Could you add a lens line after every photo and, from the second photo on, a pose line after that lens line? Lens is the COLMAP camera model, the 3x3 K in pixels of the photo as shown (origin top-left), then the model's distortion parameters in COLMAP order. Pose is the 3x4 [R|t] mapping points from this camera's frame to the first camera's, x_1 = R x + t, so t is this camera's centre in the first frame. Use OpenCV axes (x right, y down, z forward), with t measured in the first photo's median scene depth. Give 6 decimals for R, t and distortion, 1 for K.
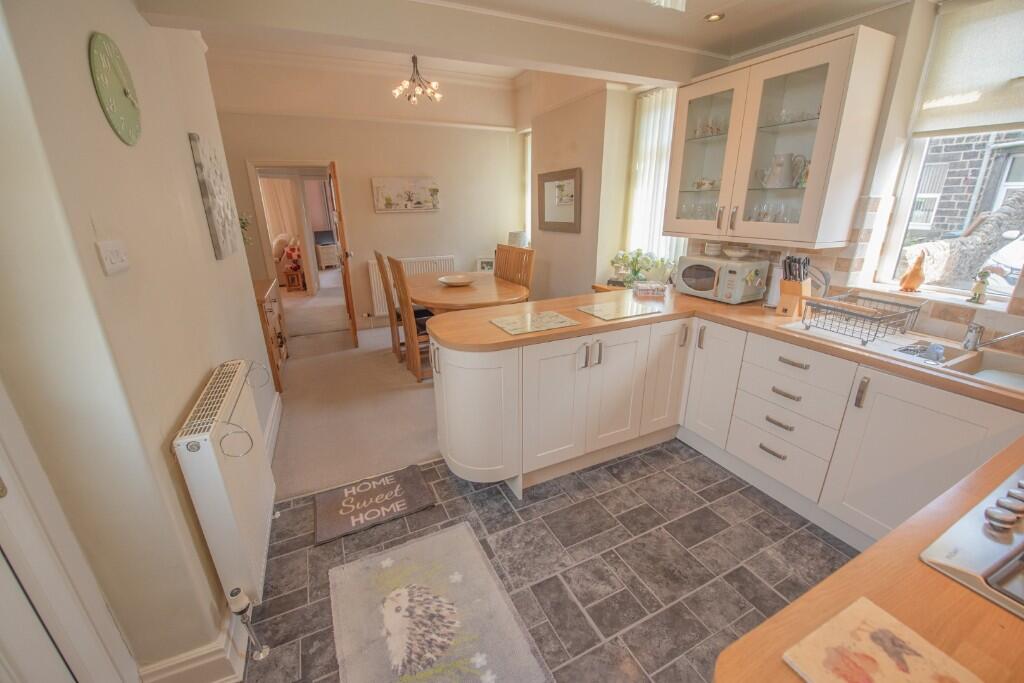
lens RADIAL K [[400.2, 0, 508.8], [0, 400.2, 342.0], [0, 0, 1]] dist [-0.014270, -0.000165]
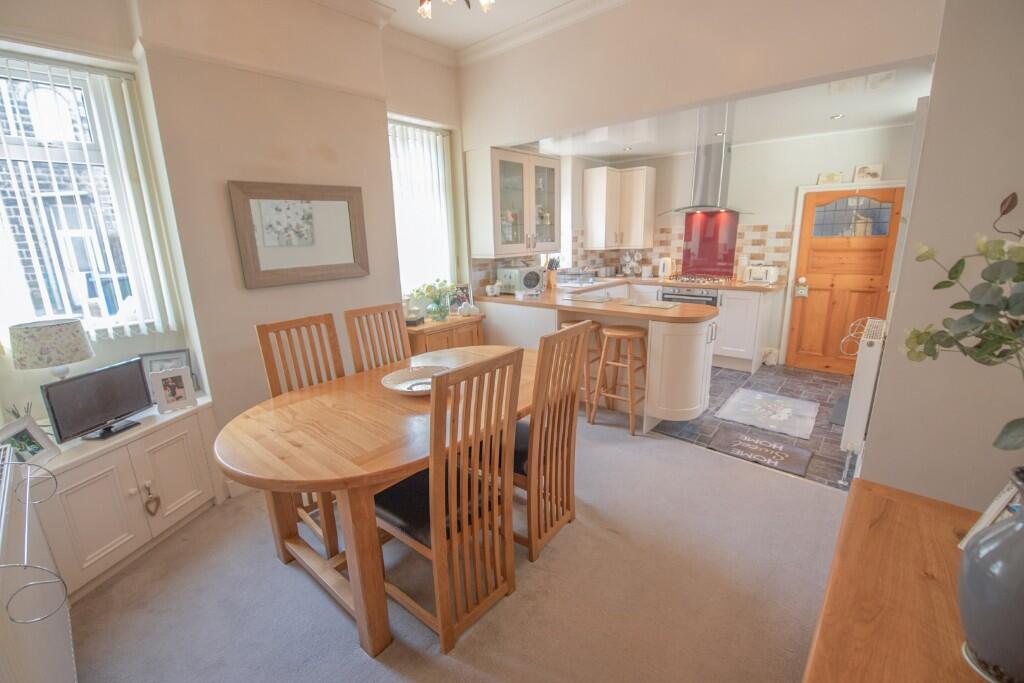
lens RADIAL K [[423.4, 0, 512.0], [0, 423.4, 341.5], [0, 0, 1]] dist [-0.013164, -0.000265]
pose [[-0.393850, -0.204688, 0.896094, -0.626108], [0.327965, 0.879429, 0.345028, -0.339802], [-0.858674, 0.429777, -0.279233, 1.023352]]
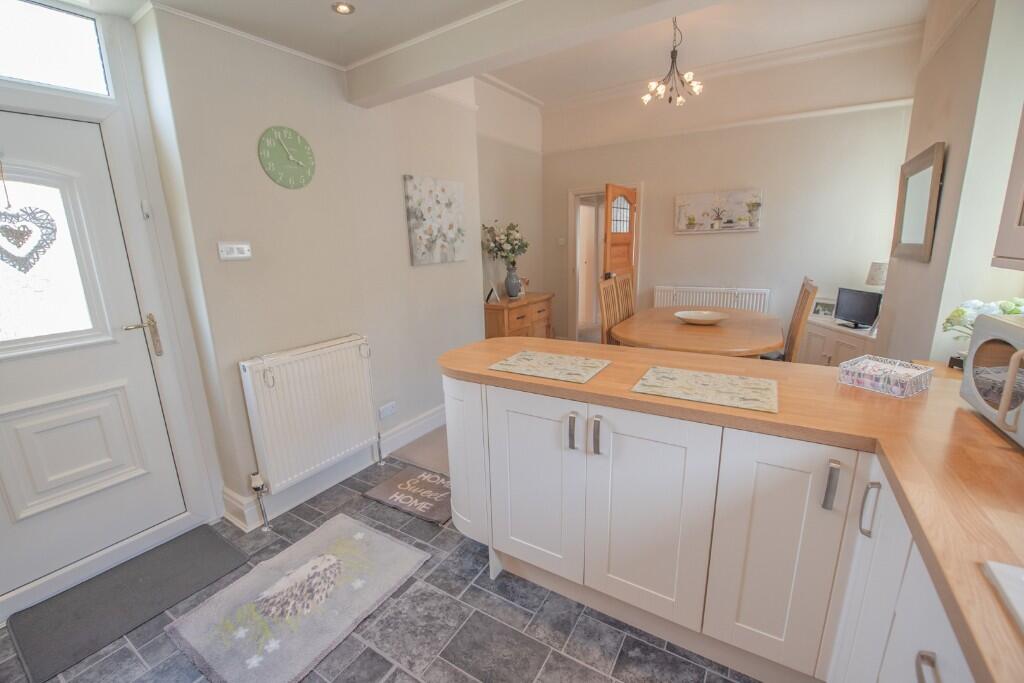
lens RADIAL K [[423.4, 0, 512.0], [0, 423.4, 341.5], [0, 0, 1]] dist [-0.013164, -0.000265]
pose [[0.542719, 0.186575, -0.818930, 0.346230], [-0.251216, 0.966440, 0.053697, -0.061184], [0.801465, 0.176586, 0.571376, 0.253052]]
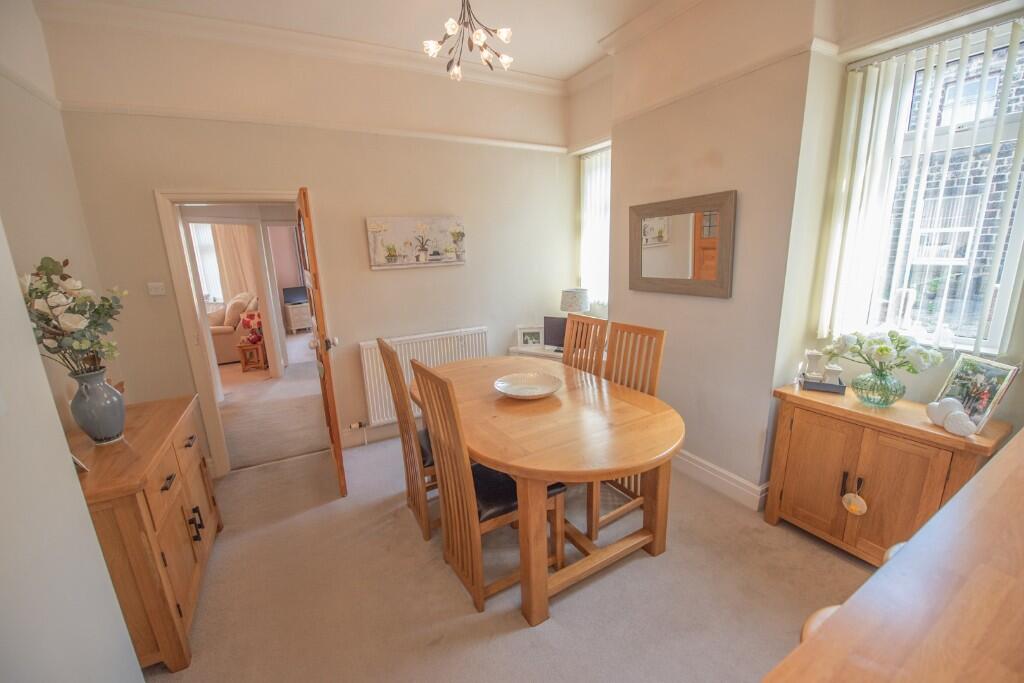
lens RADIAL K [[404.7, 0, 508.6], [0, 404.7, 344.4], [0, 0, 1]] dist [-0.011356, -0.000256]
pose [[0.998125, -0.035540, 0.049842, -0.178733], [0.040366, 0.994227, -0.099416, -0.154640], [-0.046021, 0.101242, 0.993797, 0.419308]]
